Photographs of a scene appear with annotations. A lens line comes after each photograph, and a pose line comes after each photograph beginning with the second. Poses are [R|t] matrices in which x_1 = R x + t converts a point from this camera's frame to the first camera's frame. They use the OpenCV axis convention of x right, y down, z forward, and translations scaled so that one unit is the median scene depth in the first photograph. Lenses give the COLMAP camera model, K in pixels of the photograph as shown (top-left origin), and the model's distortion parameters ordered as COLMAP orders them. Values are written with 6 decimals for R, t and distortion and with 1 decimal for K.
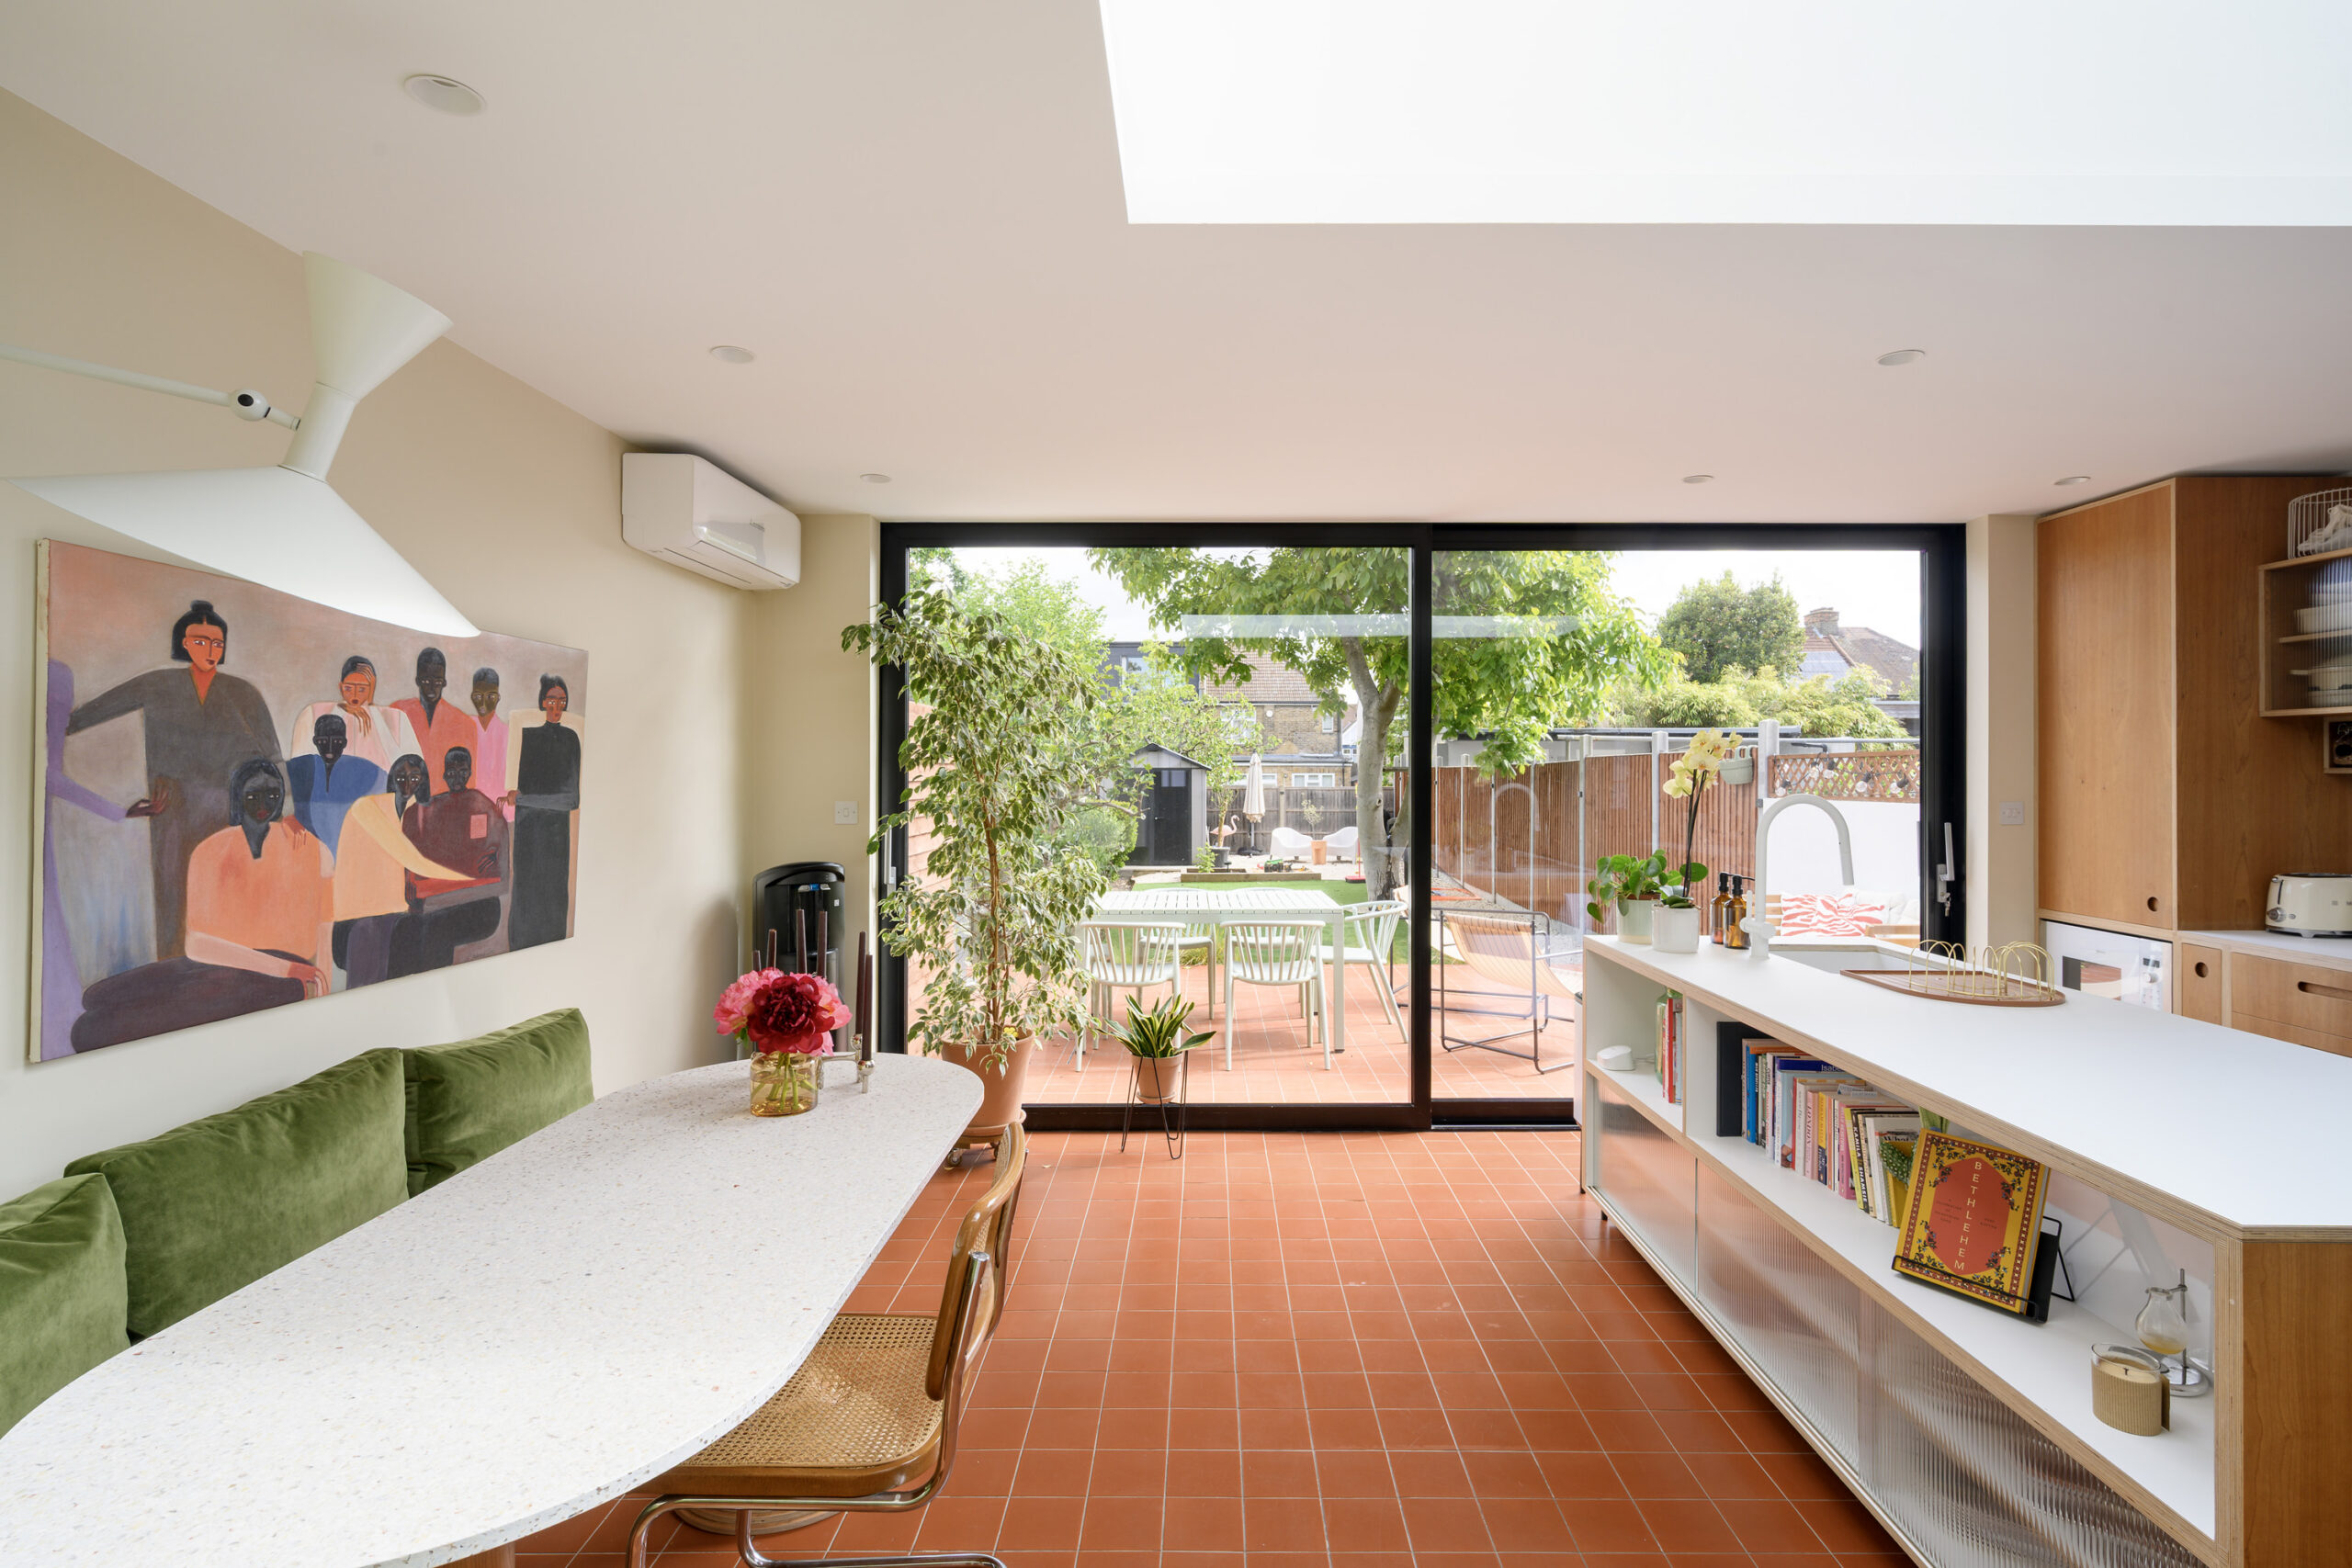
lens RADIAL K [[1126.5, 0, 1205.3], [0, 1126.5, 762.7], [0, 0, 1]] dist [0.002418, 0.000416]
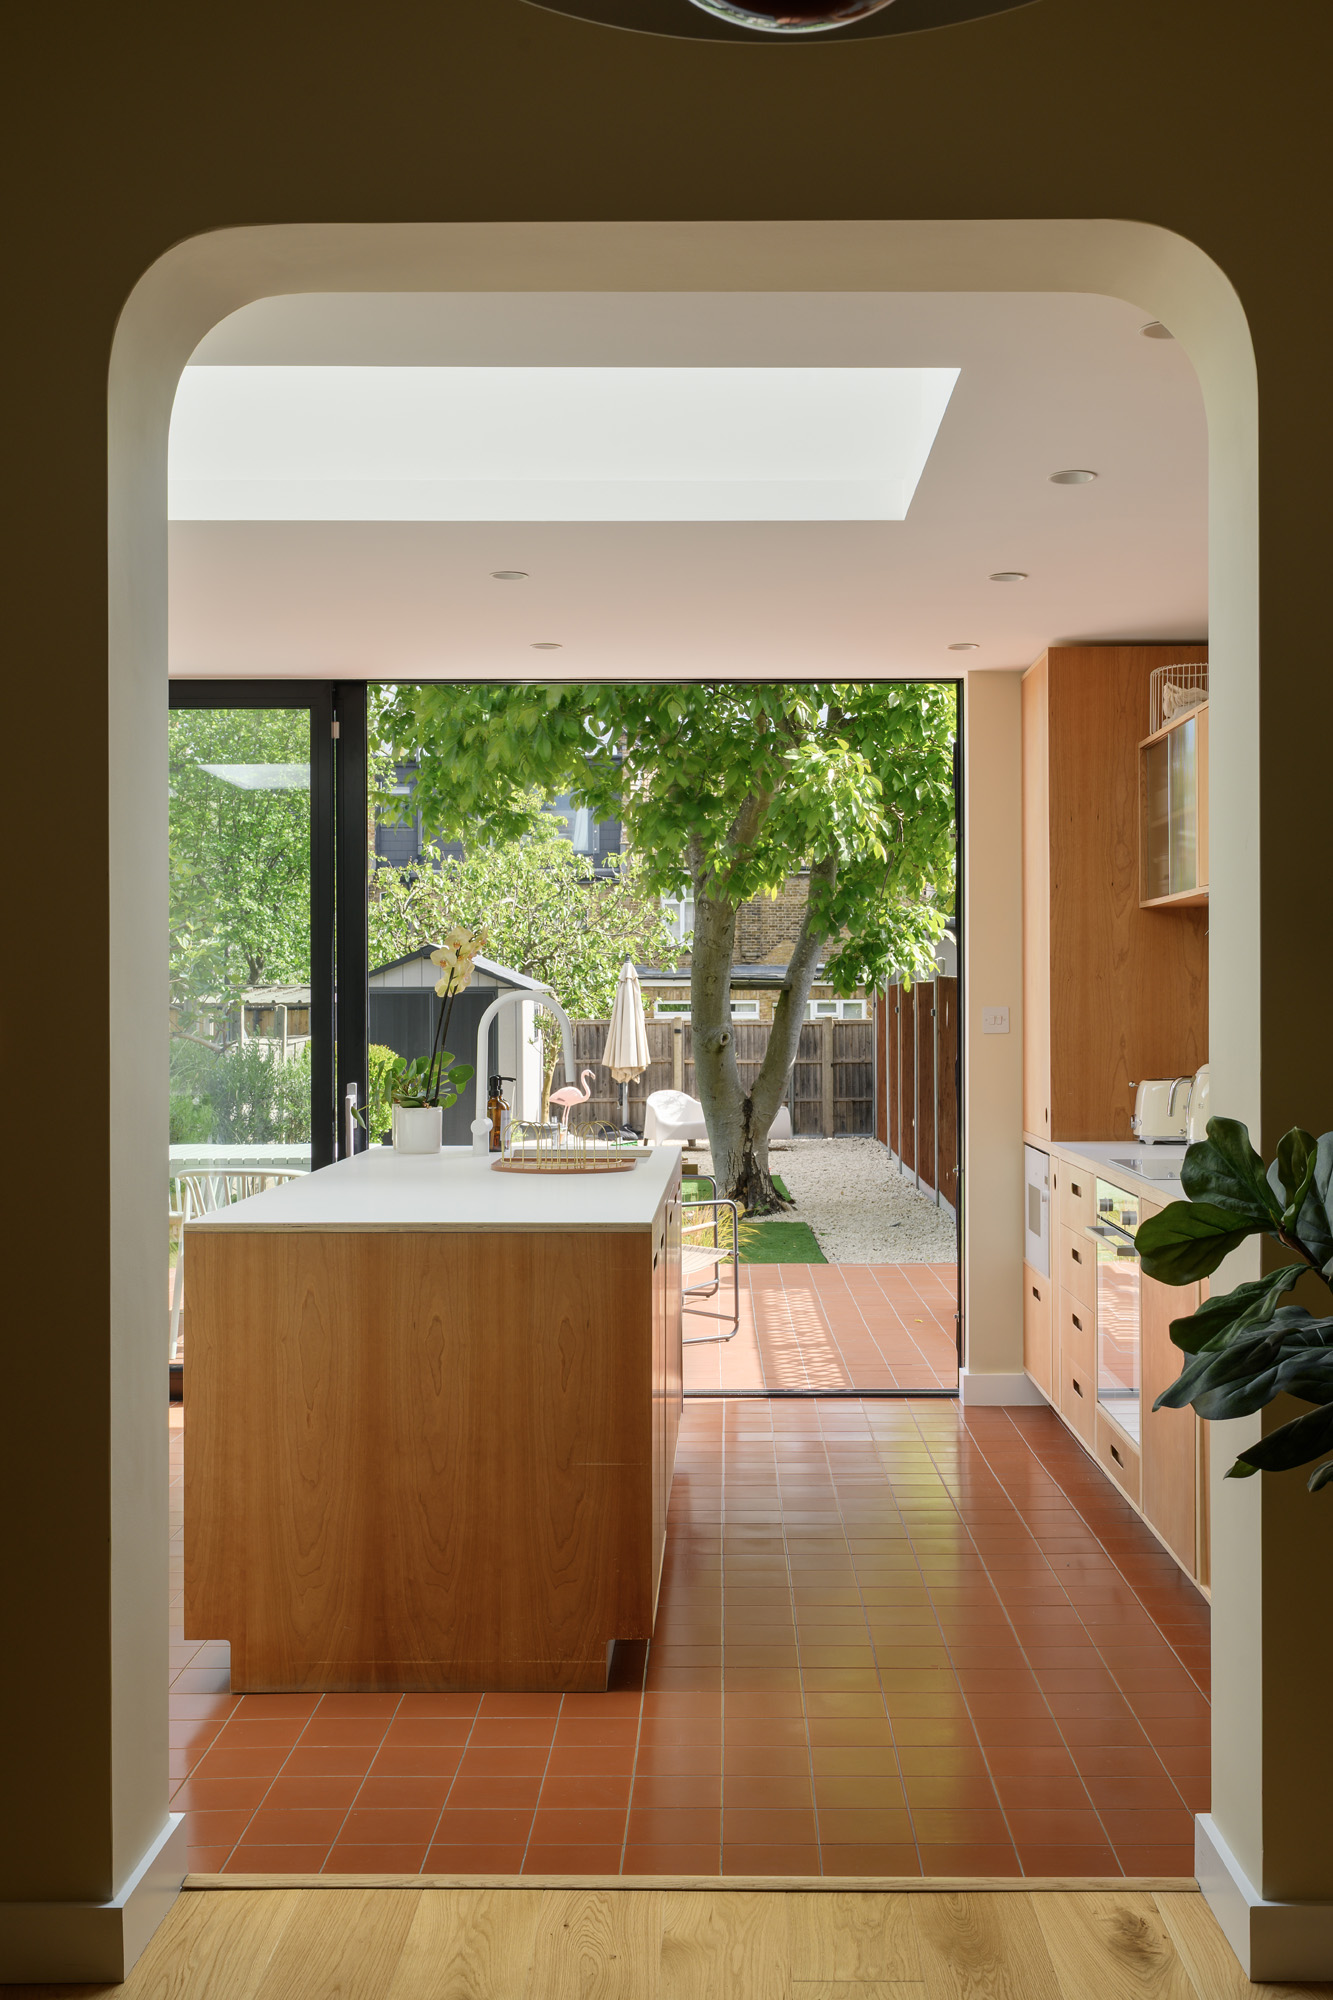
lens RADIAL K [[2164.9, 0, 666.5], [0, 2164.9, 1000.0], [0, 0, 1]] dist [-0.012102, -0.001948]
pose [[0.999914, -0.002941, -0.012795, 0.591788], [0.003037, 0.999967, 0.007507, 0.019877], [0.012772, -0.007545, 0.999890, -0.777868]]
